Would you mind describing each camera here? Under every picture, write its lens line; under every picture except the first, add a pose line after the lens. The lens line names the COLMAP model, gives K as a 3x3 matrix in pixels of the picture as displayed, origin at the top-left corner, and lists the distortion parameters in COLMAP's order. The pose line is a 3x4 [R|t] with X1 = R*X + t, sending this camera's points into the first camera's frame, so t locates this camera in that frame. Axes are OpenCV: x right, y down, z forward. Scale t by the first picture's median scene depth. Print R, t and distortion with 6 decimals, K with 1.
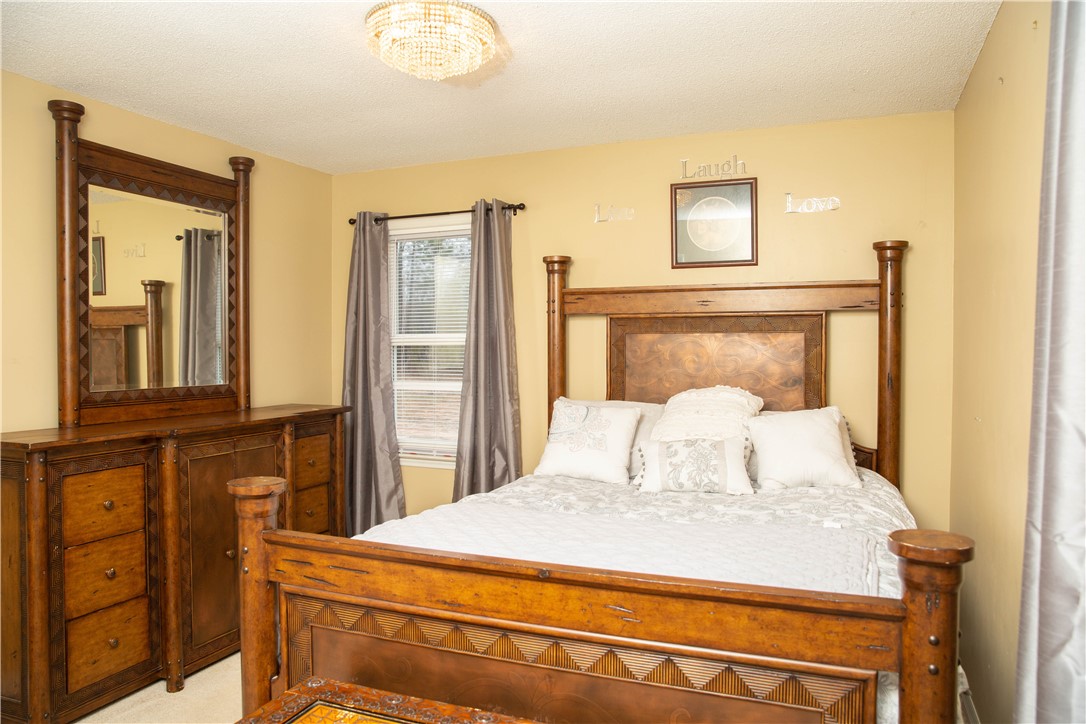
lens RADIAL K [[747.2, 0, 537.3], [0, 747.2, 370.7], [0, 0, 1]] dist [-0.113617, 0.088481]
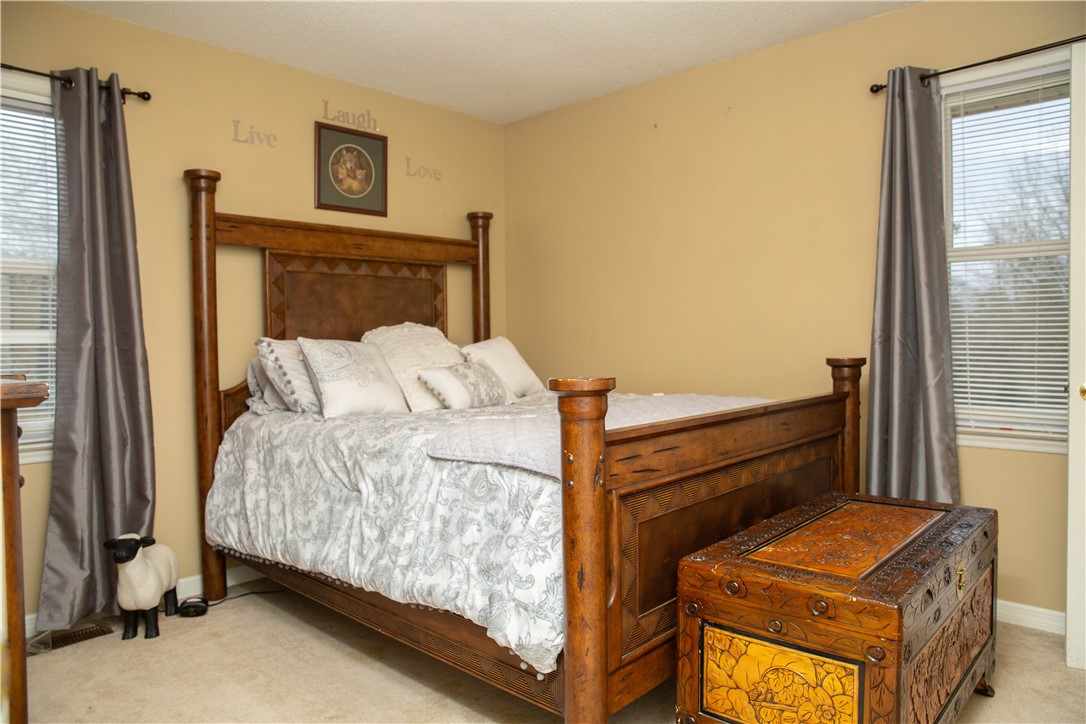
lens RADIAL K [[747.2, 0, 537.3], [0, 747.2, 370.7], [0, 0, 1]] dist [-0.113617, 0.088481]
pose [[0.339976, -0.039953, 0.939585, -0.639382], [0.046402, 0.998593, 0.025672, 0.064094], [-0.939289, 0.034871, 0.341351, 0.410227]]
